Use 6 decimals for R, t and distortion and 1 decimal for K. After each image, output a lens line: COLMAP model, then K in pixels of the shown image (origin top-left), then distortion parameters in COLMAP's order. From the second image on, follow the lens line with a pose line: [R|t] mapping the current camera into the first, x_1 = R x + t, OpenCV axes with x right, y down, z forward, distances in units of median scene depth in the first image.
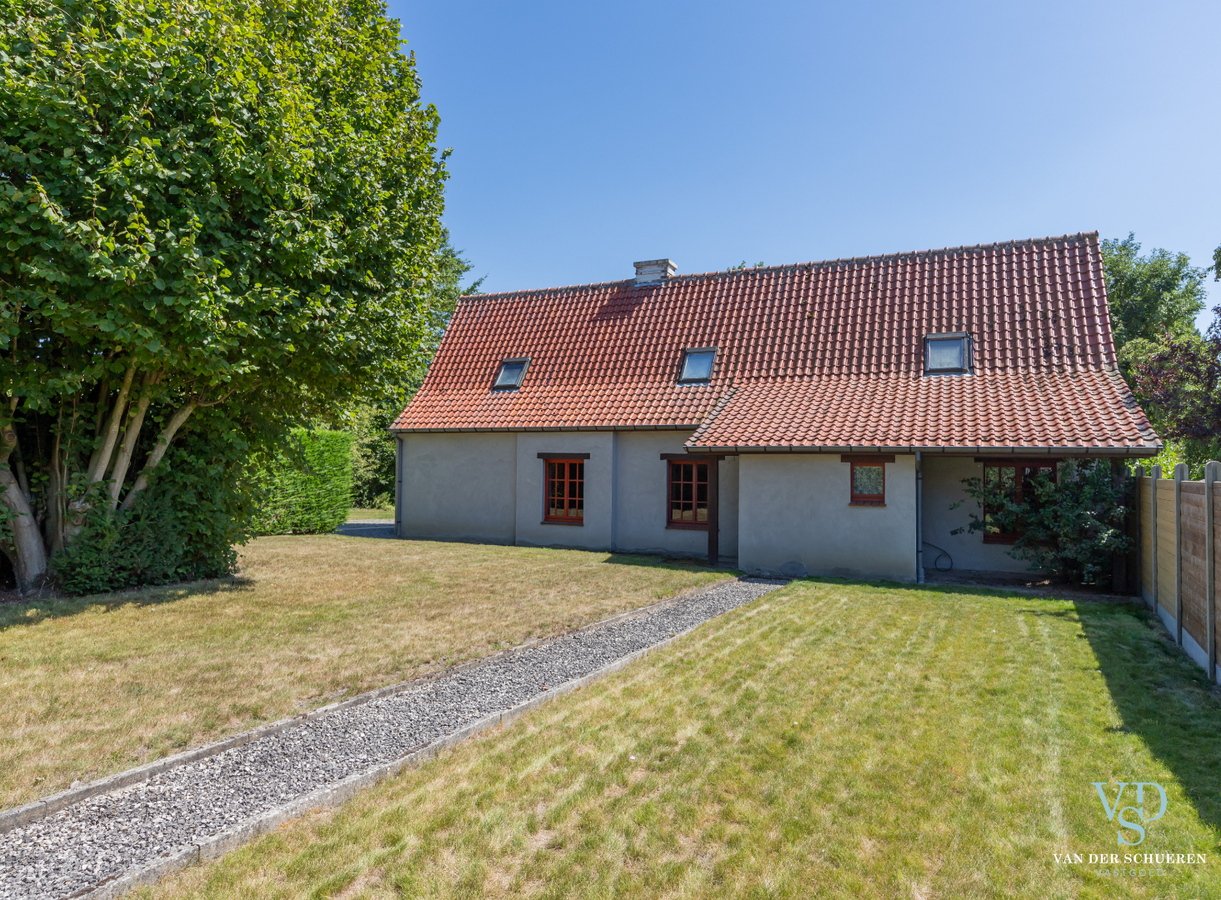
lens RADIAL K [[736.6, 0, 611.1], [0, 736.6, 443.3], [0, 0, 1]] dist [0.002327, -0.000398]
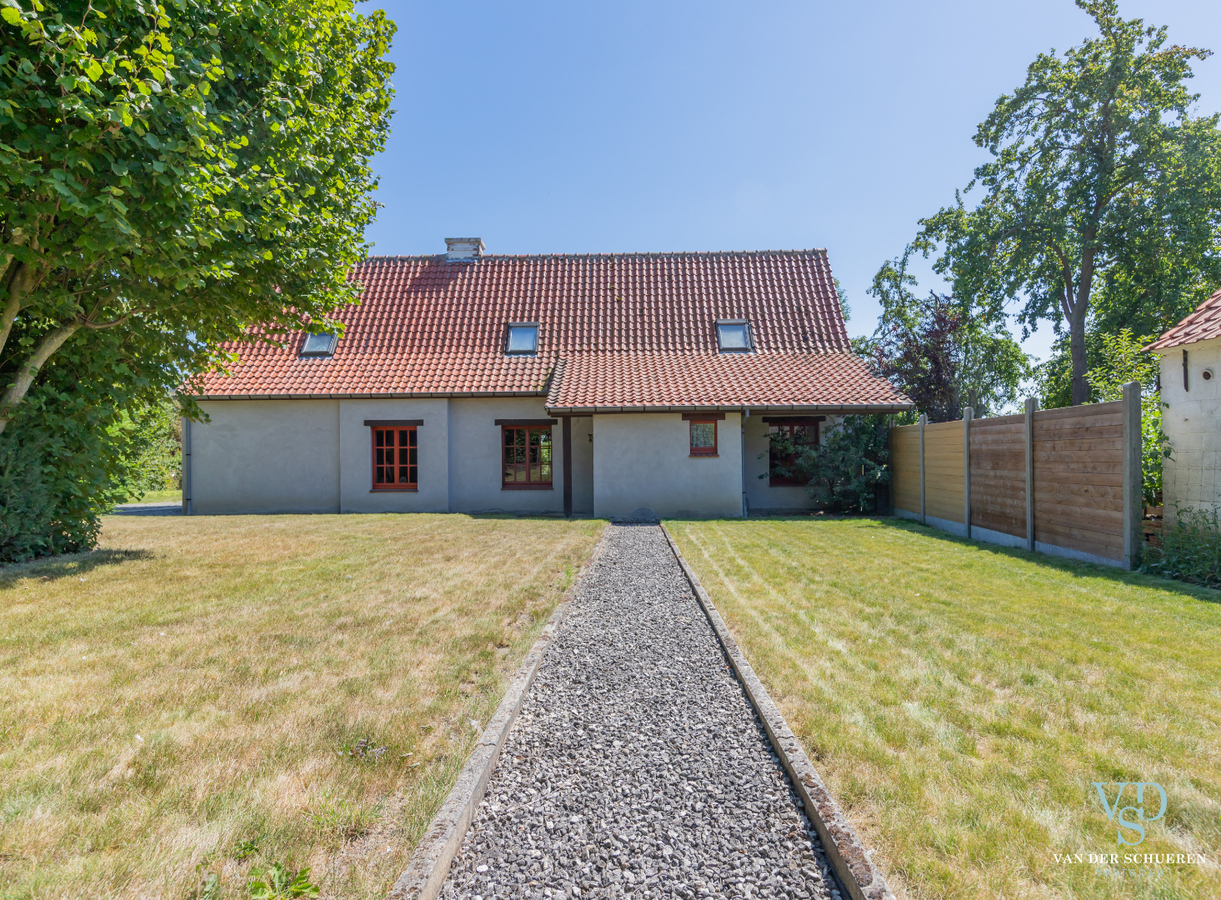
lens RADIAL K [[662.5, 0, 598.3], [0, 662.5, 449.5], [0, 0, 1]] dist [0.001361, -0.001003]
pose [[0.915840, -0.018117, 0.401134, -0.177224], [0.008590, 0.999637, 0.025537, 0.033585], [-0.401451, -0.019943, 0.915663, 0.069017]]
